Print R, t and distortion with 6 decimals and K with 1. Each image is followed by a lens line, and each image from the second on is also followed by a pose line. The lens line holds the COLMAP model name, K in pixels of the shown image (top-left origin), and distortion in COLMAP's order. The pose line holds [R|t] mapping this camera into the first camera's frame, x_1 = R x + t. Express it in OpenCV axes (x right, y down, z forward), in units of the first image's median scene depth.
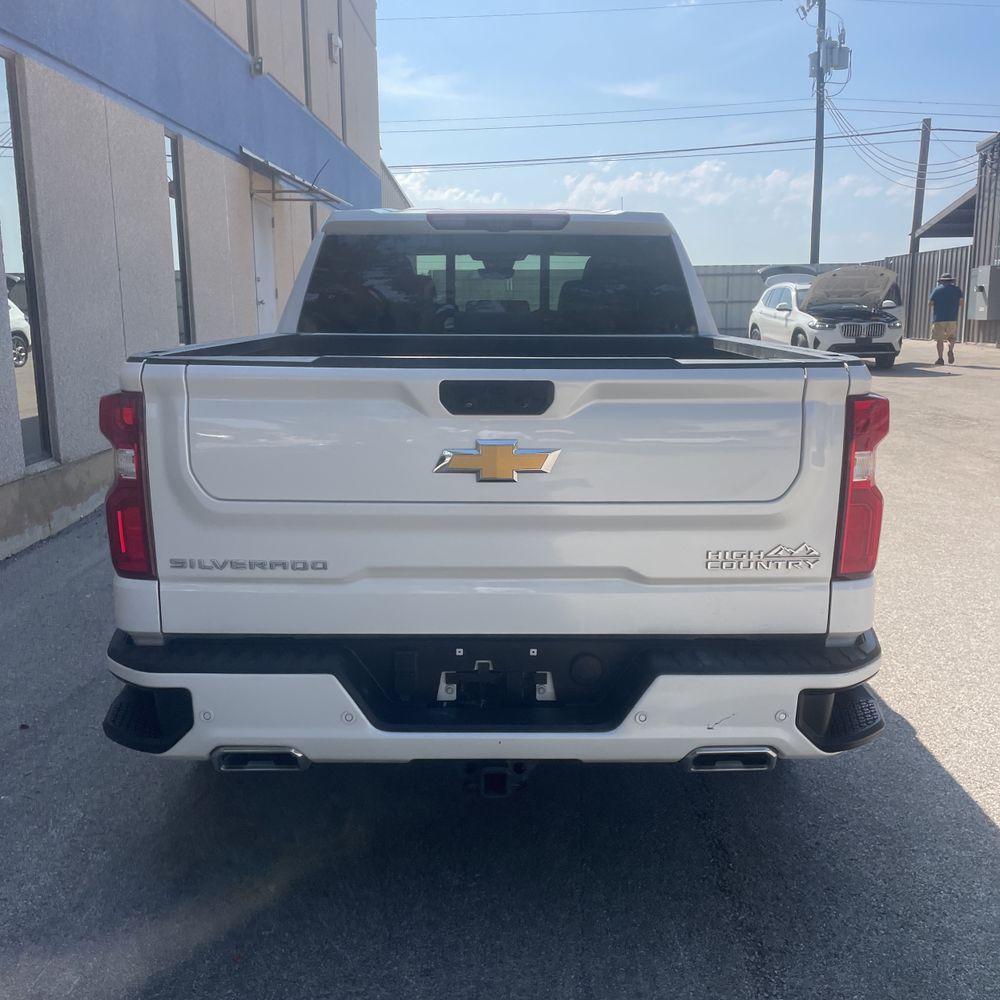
lens RADIAL K [[993.9, 0, 497.3], [0, 993.9, 496.4], [0, 0, 1]] dist [0.091197, -0.129958]
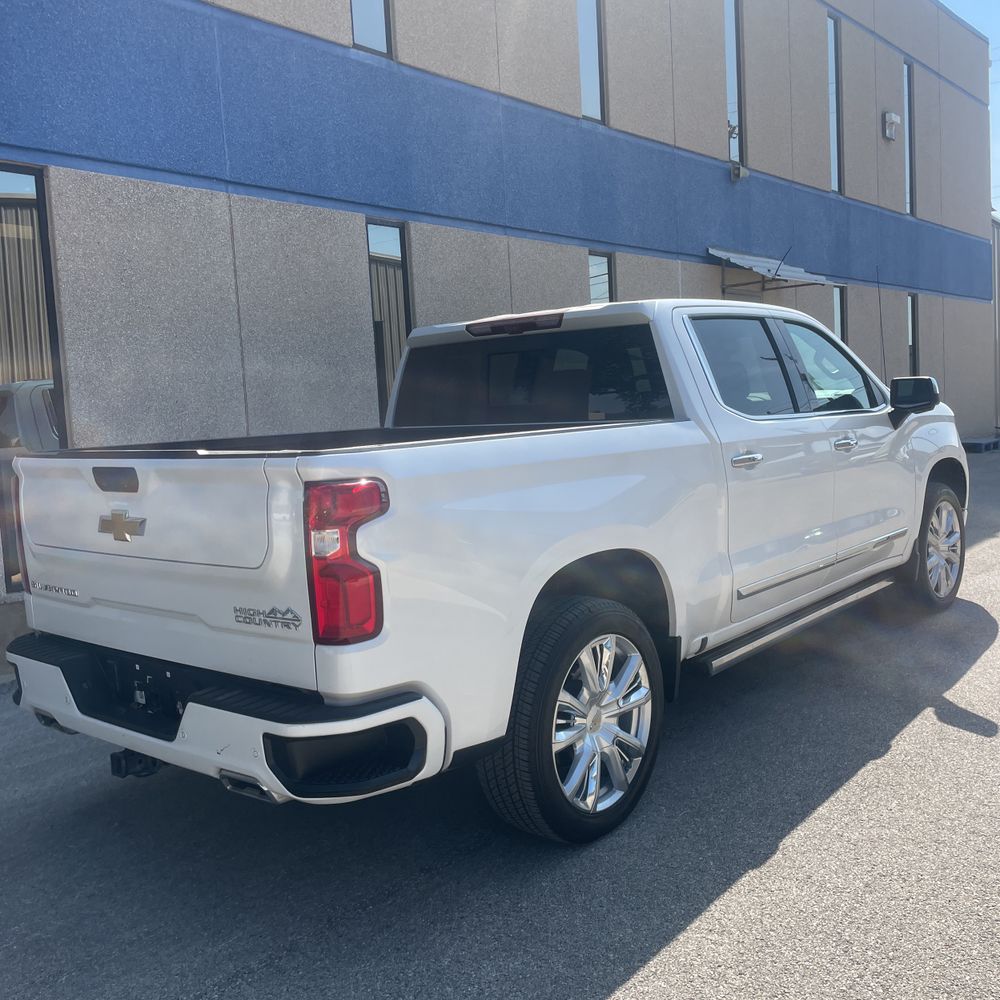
lens RADIAL K [[988.9, 0, 514.2], [0, 988.9, 495.1], [0, 0, 1]] dist [0.115271, -0.182316]
pose [[0.770813, 0.020577, -0.636729, 0.713417], [-0.070660, 0.996073, -0.053350, -0.023208], [0.633130, 0.086114, 0.769240, 0.150609]]
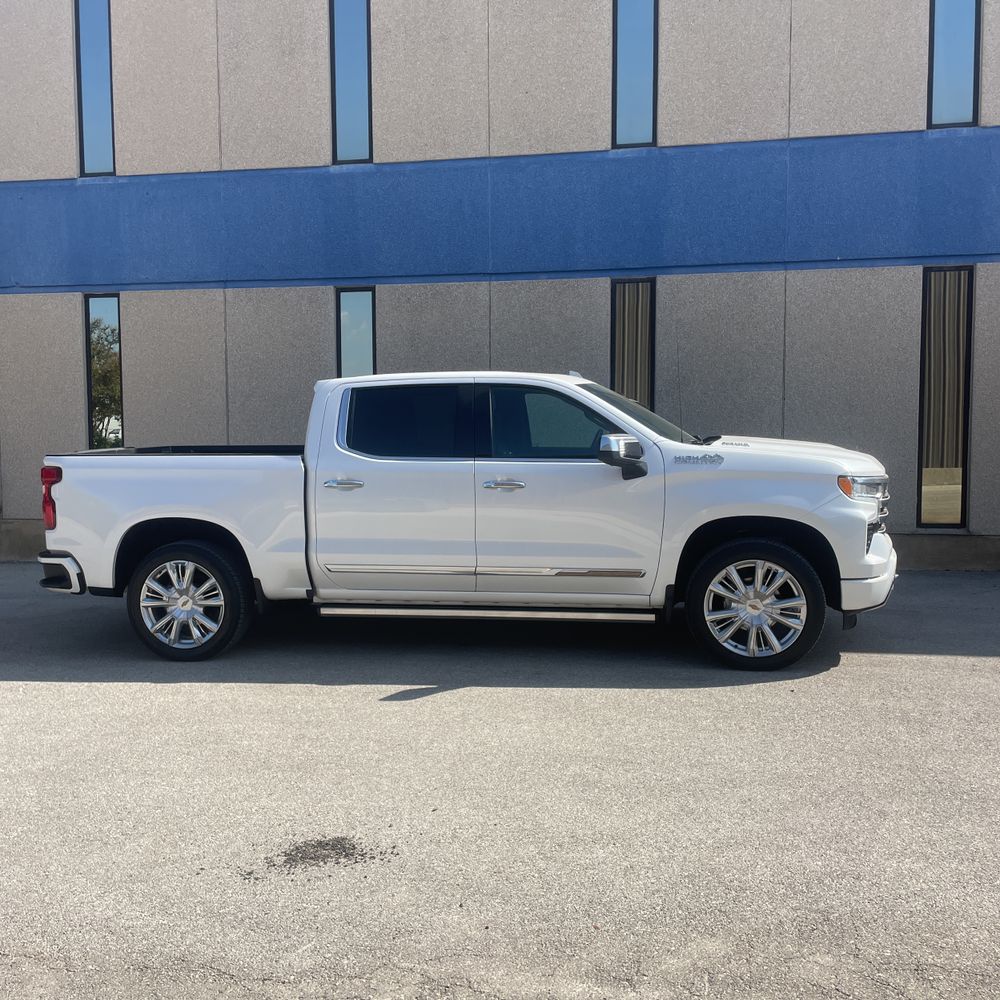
lens RADIAL K [[1001.4, 0, 506.6], [0, 1001.4, 500.2], [0, 0, 1]] dist [0.085594, -0.119415]
pose [[-0.164695, 0.084051, -0.982757, 1.762996], [-0.175958, 0.977876, 0.113122, -0.329273], [0.970523, 0.191555, -0.146262, 1.573129]]
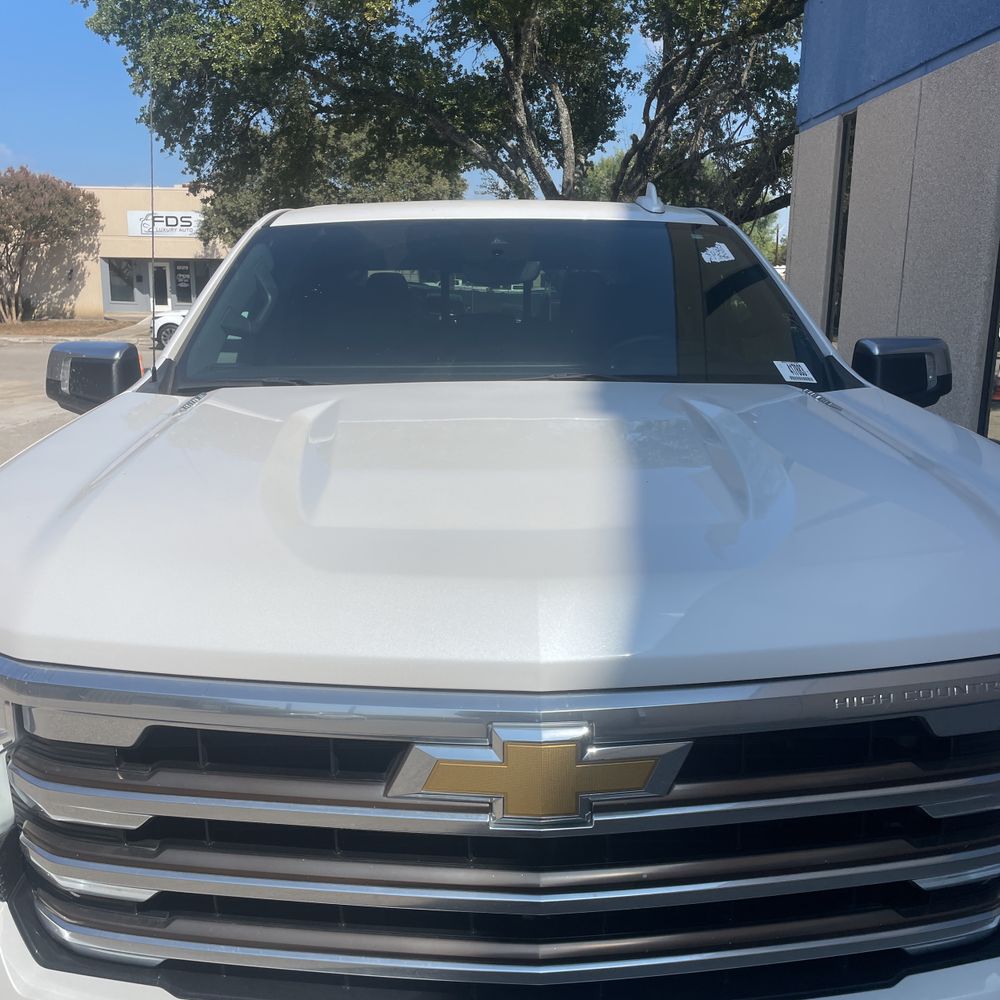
lens RADIAL K [[1011.3, 0, 480.0], [0, 1011.3, 496.1], [0, 0, 1]] dist [0.081771, -0.119037]
pose [[-0.999901, 0.005999, -0.012712, 0.028096], [0.000631, 0.922609, 0.385737, -0.452277], [0.014042, 0.385691, -0.922521, 2.158967]]
